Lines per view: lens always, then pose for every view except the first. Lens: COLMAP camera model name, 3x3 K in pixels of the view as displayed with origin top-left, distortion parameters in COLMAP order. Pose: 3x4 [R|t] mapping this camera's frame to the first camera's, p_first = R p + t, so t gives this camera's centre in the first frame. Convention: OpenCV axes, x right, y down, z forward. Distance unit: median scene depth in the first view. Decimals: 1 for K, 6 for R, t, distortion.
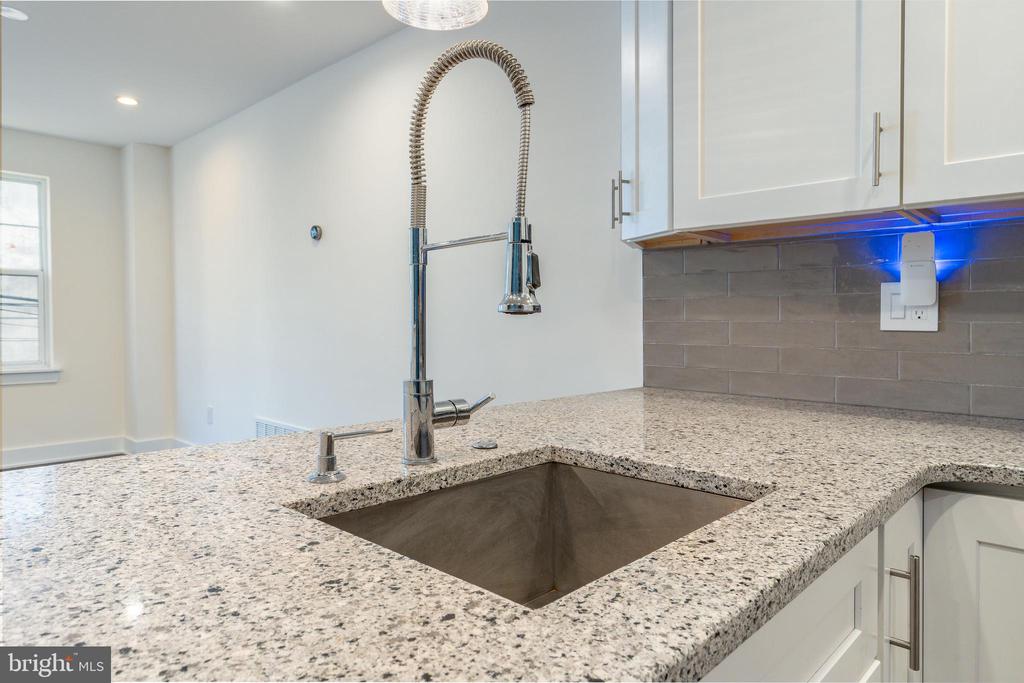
lens RADIAL K [[644.9, 0, 511.9], [0, 644.9, 315.9], [0, 0, 1]] dist [0.002202, -0.000742]
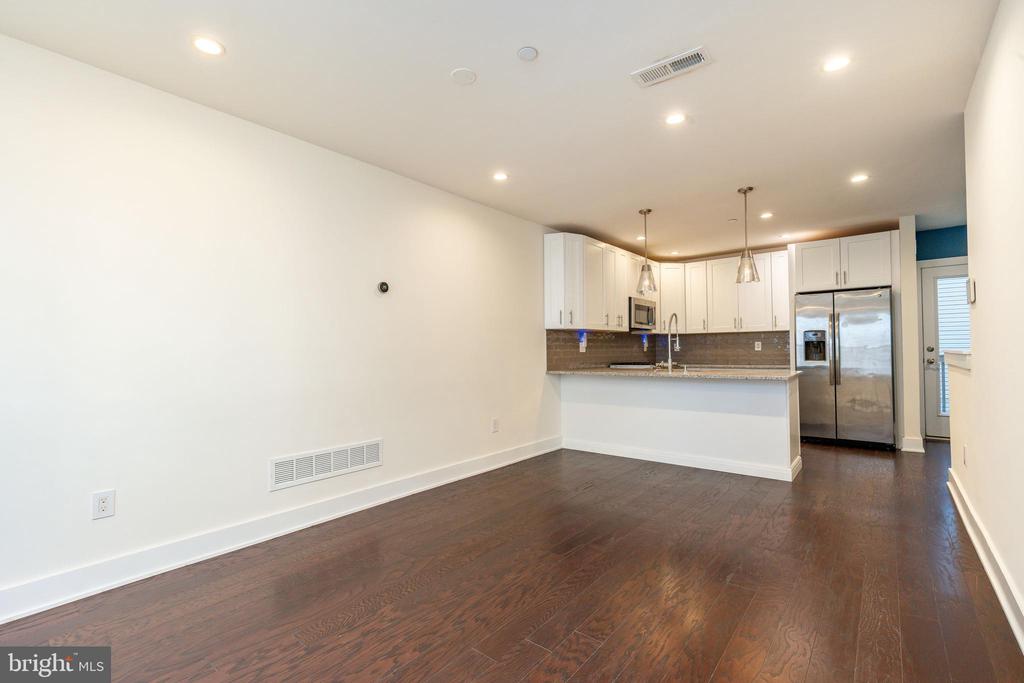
lens RADIAL K [[456.4, 0, 514.2], [0, 456.4, 345.4], [0, 0, 1]] dist [0.010643, -0.005352]
pose [[-0.083776, 0.007502, 0.996456, -2.823846], [0.007093, 0.999951, -0.006932, -0.007839], [-0.996459, 0.006487, -0.083826, 1.815794]]
